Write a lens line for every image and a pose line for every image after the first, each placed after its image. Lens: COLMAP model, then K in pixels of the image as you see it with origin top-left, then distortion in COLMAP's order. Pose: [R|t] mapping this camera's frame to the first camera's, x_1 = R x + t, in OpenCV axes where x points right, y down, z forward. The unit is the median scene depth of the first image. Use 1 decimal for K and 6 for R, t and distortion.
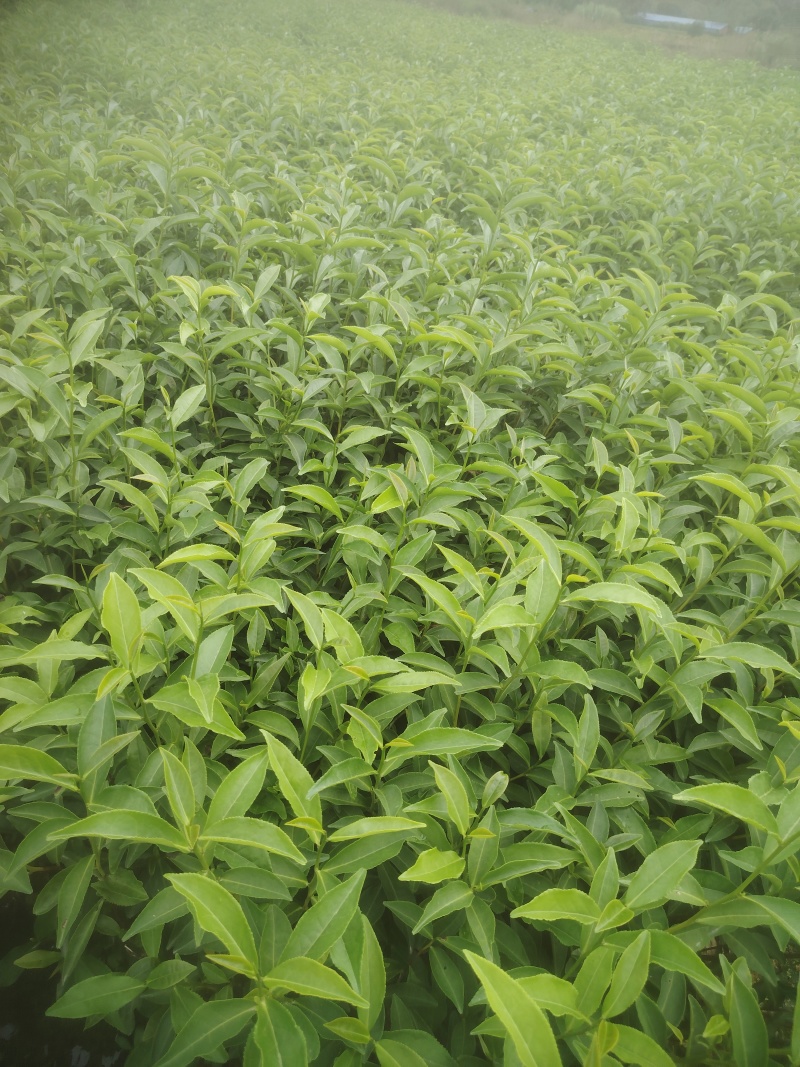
lens RADIAL K [[739.2, 0, 400.0], [0, 739.2, 533.5], [0, 0, 1]] dist [0.001603, 0.000519]
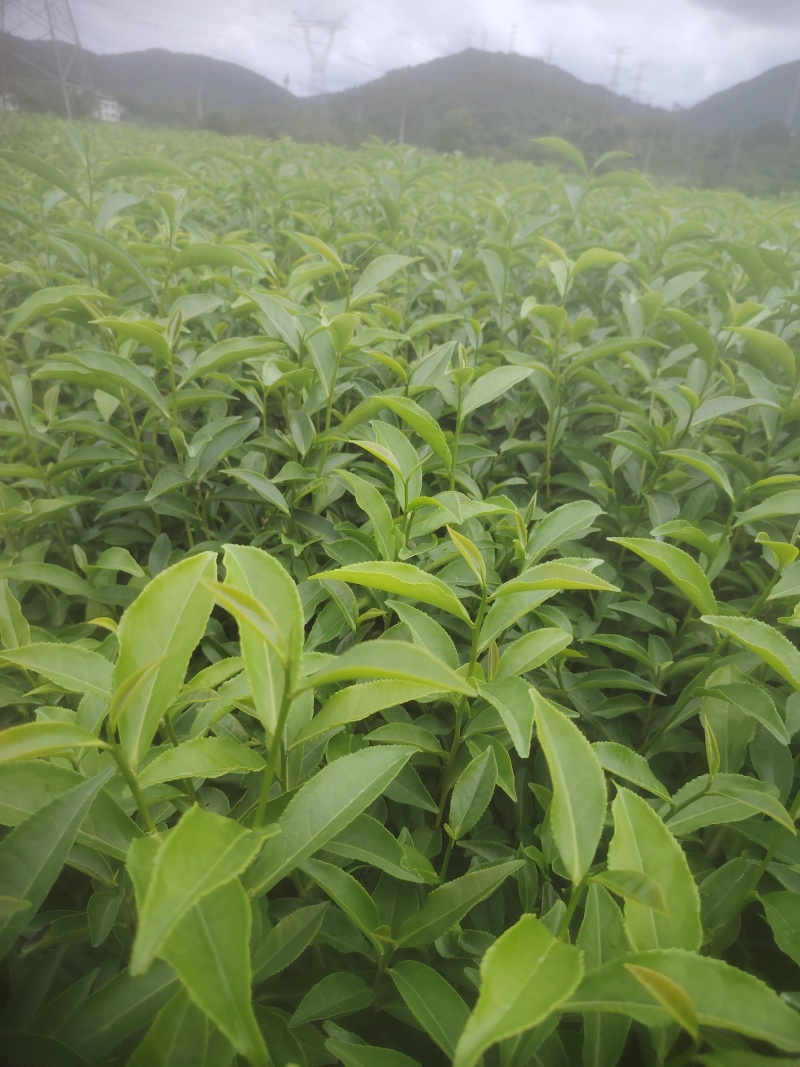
lens RADIAL K [[739.2, 0, 400.0], [0, 739.2, 533.5], [0, 0, 1]] dist [0.001603, 0.000519]
pose [[0.850304, 0.196308, -0.488310, -0.031076], [-0.308108, 0.937891, -0.159468, 0.063811], [0.426677, 0.286048, 0.857976, 0.476962]]
